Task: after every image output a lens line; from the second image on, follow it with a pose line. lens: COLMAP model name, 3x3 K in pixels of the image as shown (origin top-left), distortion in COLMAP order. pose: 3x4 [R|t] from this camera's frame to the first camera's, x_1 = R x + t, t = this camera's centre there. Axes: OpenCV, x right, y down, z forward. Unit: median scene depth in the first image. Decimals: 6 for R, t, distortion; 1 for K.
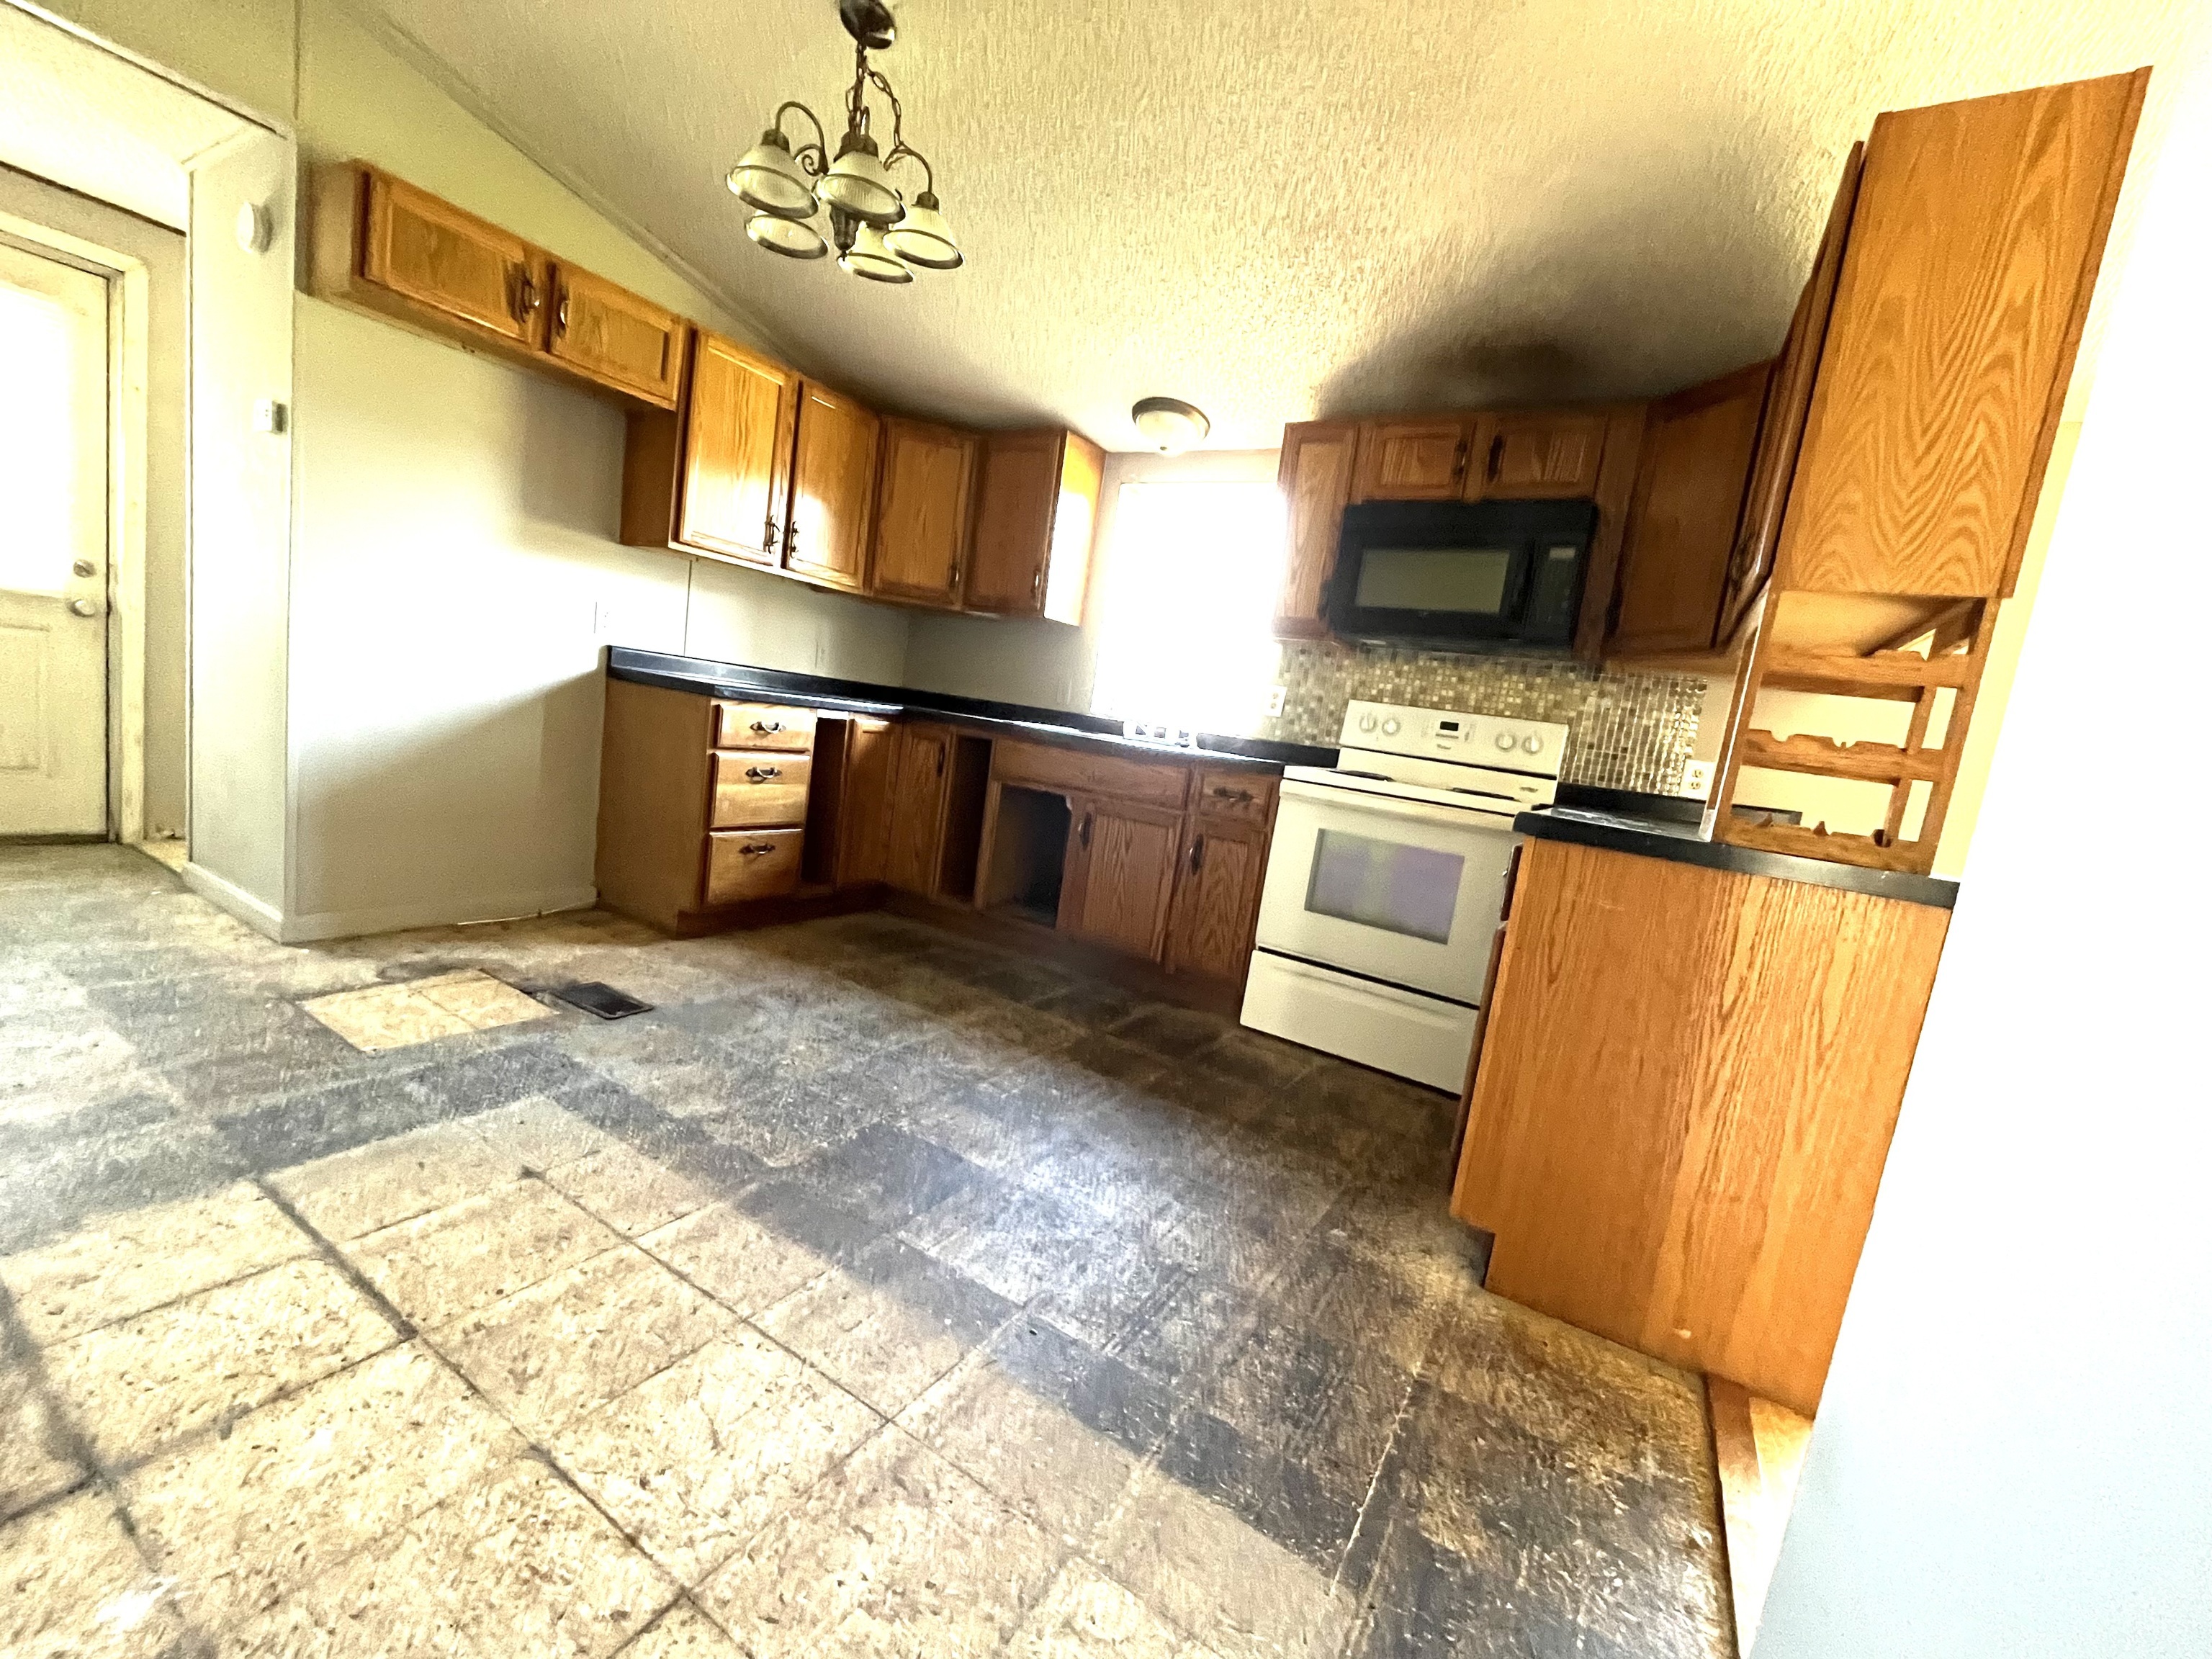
lens RADIAL K [[891.6, 0, 1107.0], [0, 891.6, 835.0], [0, 0, 1]] dist [-0.004711, -0.000193]
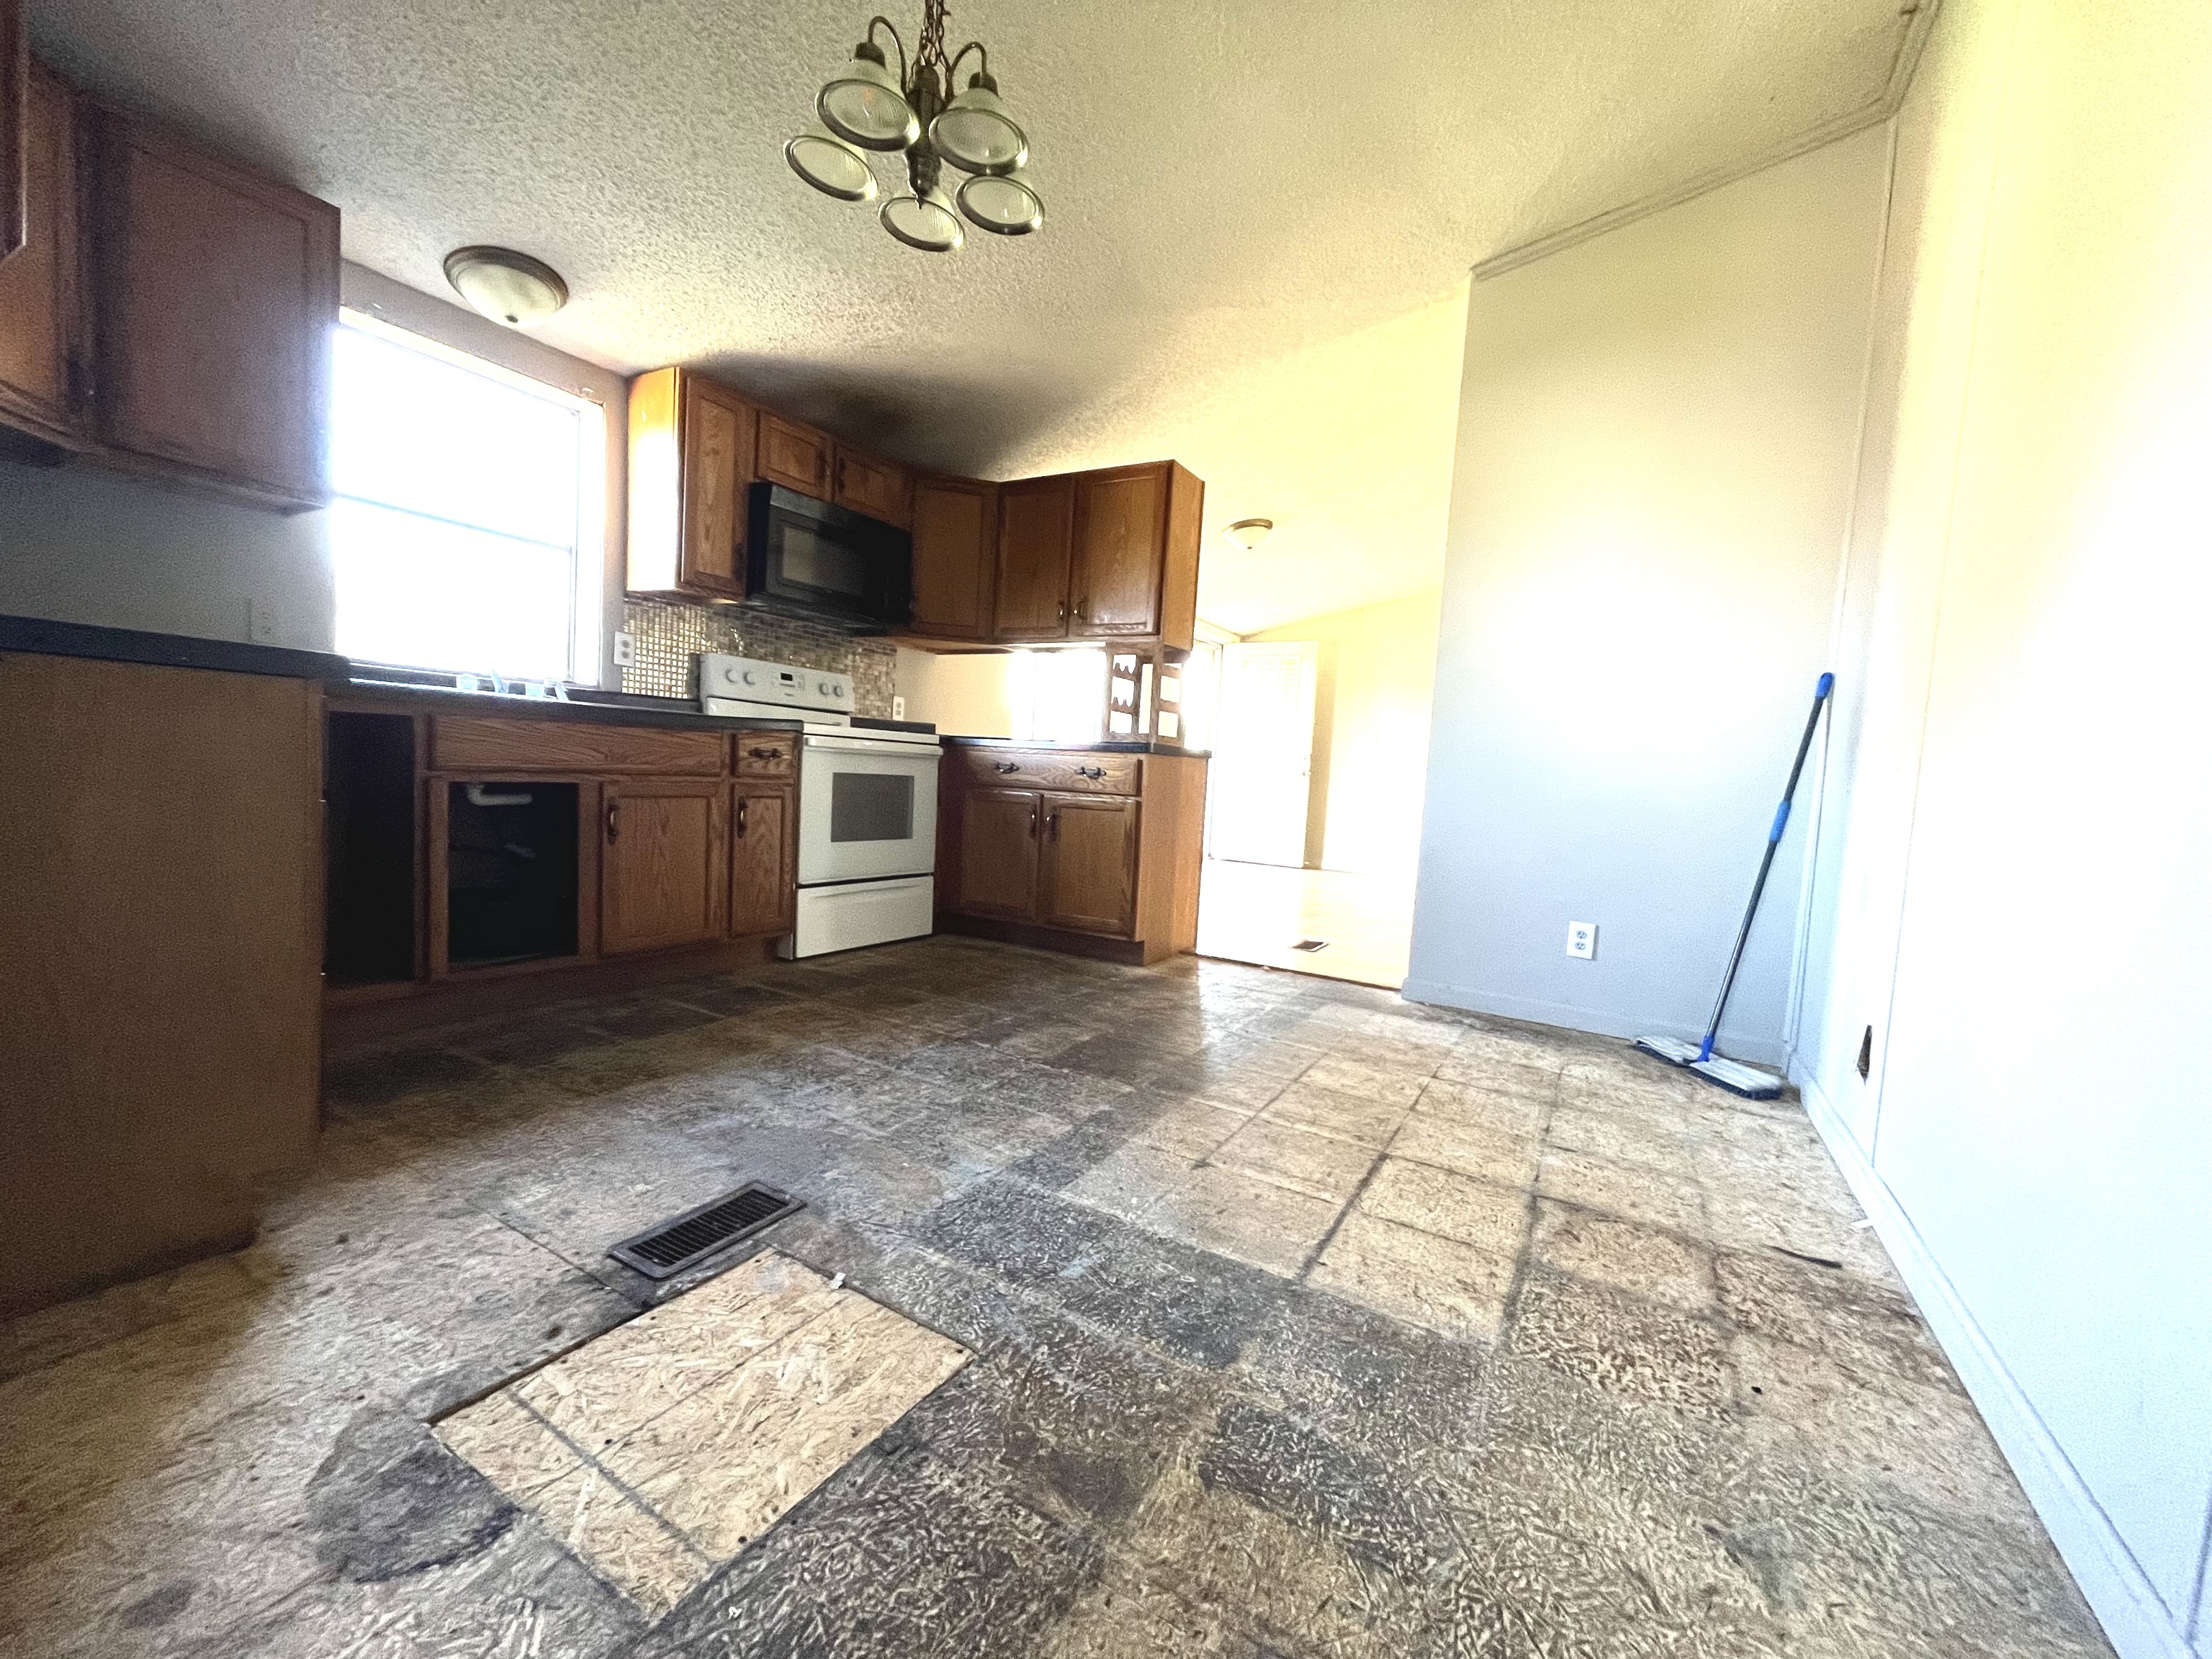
lens RADIAL K [[891.6, 0, 1107.0], [0, 891.6, 835.0], [0, 0, 1]] dist [-0.004711, -0.000193]
pose [[-0.005499, -0.212586, 0.977127, -1.164680], [0.070733, 0.974612, 0.212436, -0.188178], [-0.997480, 0.070283, 0.009677, 0.760301]]
